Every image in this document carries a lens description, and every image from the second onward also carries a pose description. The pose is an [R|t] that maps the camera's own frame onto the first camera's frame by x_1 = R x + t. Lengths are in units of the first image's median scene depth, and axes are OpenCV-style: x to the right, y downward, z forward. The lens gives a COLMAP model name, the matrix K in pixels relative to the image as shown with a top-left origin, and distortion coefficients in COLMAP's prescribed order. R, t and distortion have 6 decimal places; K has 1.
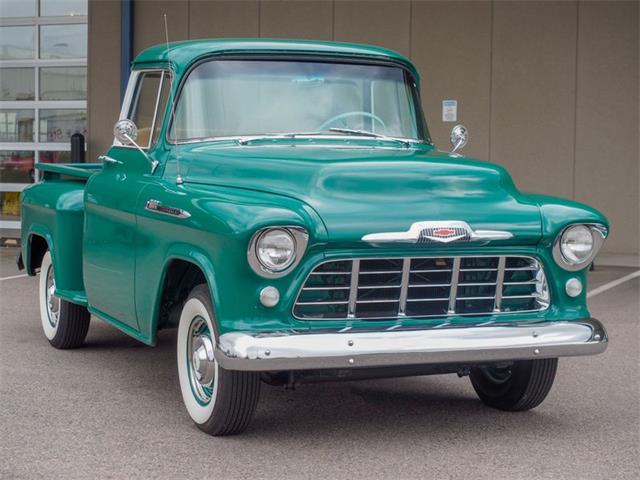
lens RADIAL K [[1427.5, 0, 304.7], [0, 1427.5, 262.7], [0, 0, 1]] dist [-0.022528, 0.000000]
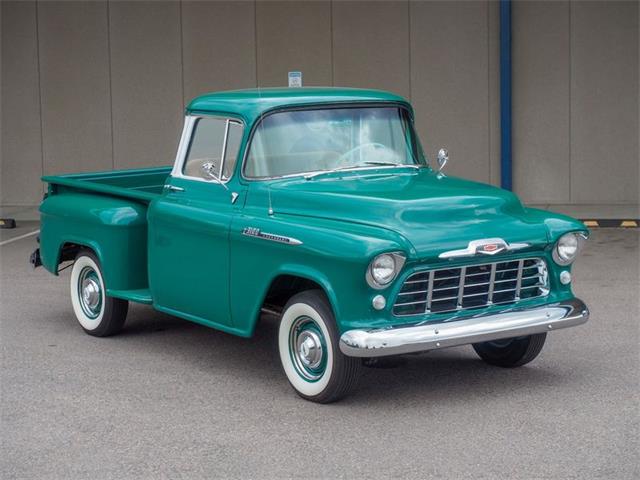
lens RADIAL K [[1516.0, 0, 316.1], [0, 1516.0, 236.6], [0, 0, 1]] dist [-0.013424, 0.000000]
pose [[0.977322, -0.052847, 0.205057, -0.359367], [0.045574, 0.998159, 0.040033, -0.095520], [-0.206795, -0.029780, 0.977931, -0.399497]]
